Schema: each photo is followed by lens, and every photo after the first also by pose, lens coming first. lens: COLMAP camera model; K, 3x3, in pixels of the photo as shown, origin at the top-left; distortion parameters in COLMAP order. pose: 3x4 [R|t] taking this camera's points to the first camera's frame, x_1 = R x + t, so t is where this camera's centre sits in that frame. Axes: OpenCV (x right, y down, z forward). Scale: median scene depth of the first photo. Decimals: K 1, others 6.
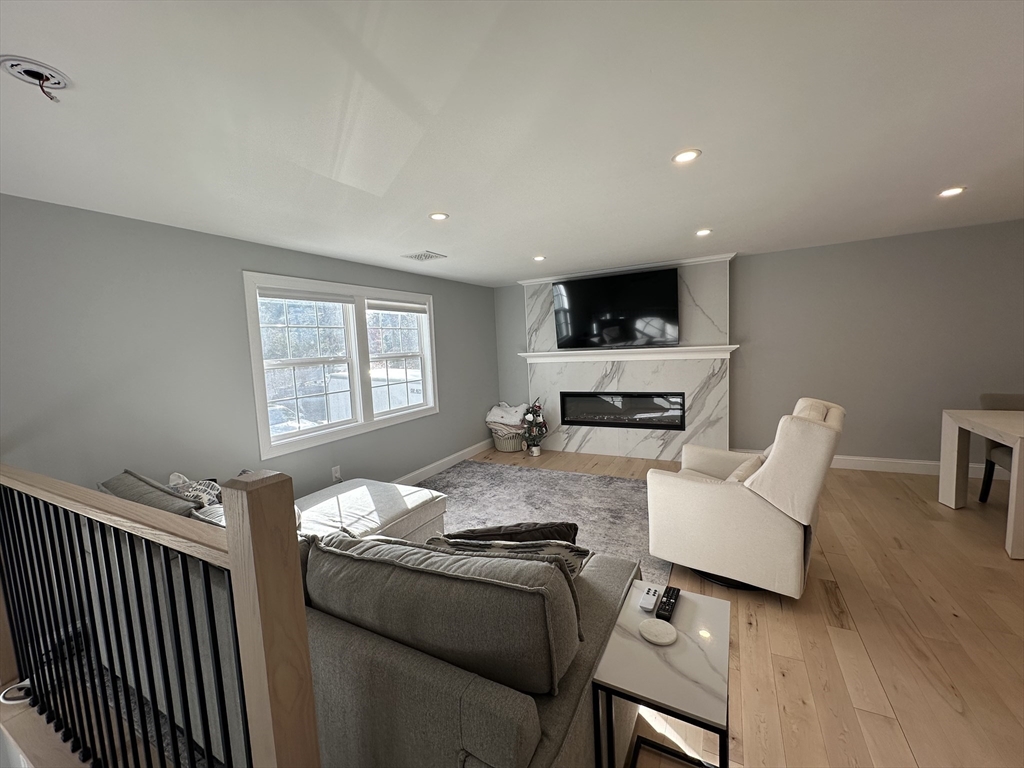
lens RADIAL K [[407.7, 0, 514.5], [0, 407.7, 383.1], [0, 0, 1]] dist [-0.001361, 0.001496]
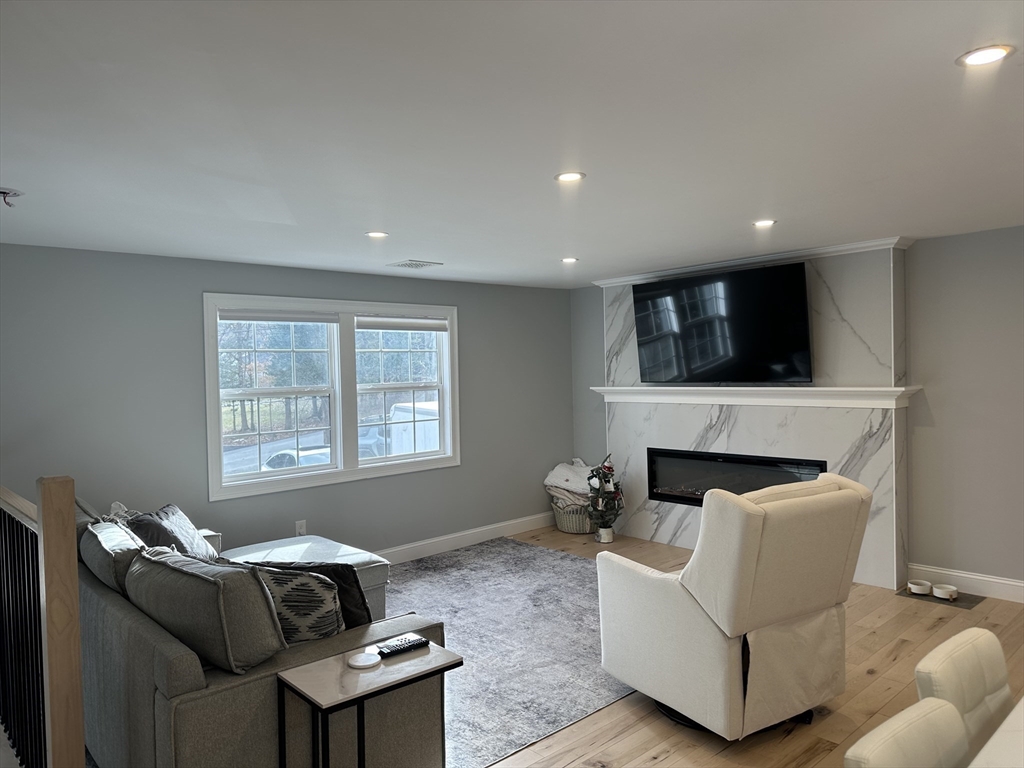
lens RADIAL K [[720.7, 0, 520.1], [0, 720.7, 385.2], [0, 0, 1]] dist [0.048784, -0.032746]
pose [[0.940808, 0.031850, -0.337439, 0.360865], [-0.051295, 0.997487, -0.048865, -0.014012], [0.335035, 0.063281, 0.940078, -0.192753]]
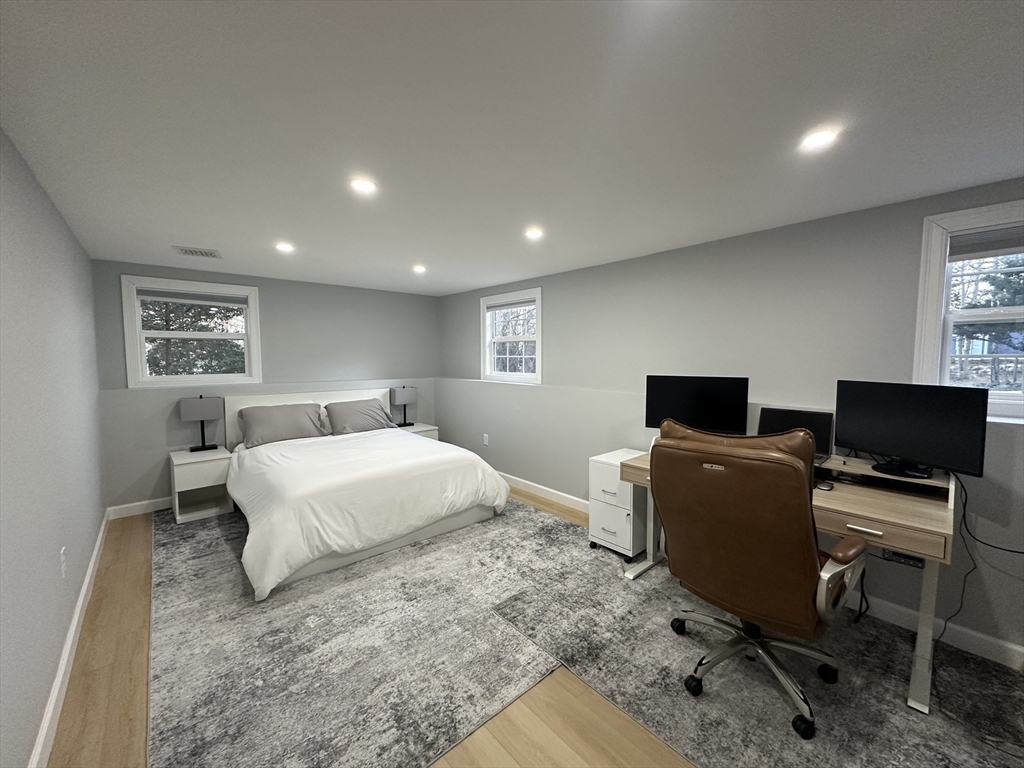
lens RADIAL K [[407.7, 0, 516.5], [0, 407.7, 383.6], [0, 0, 1]] dist [-0.001361, 0.001496]
pose [[-0.361956, 0.098179, -0.927011, 0.471976], [-0.073404, 0.988349, 0.133336, -0.105416], [0.929301, 0.116308, -0.350532, 1.104161]]
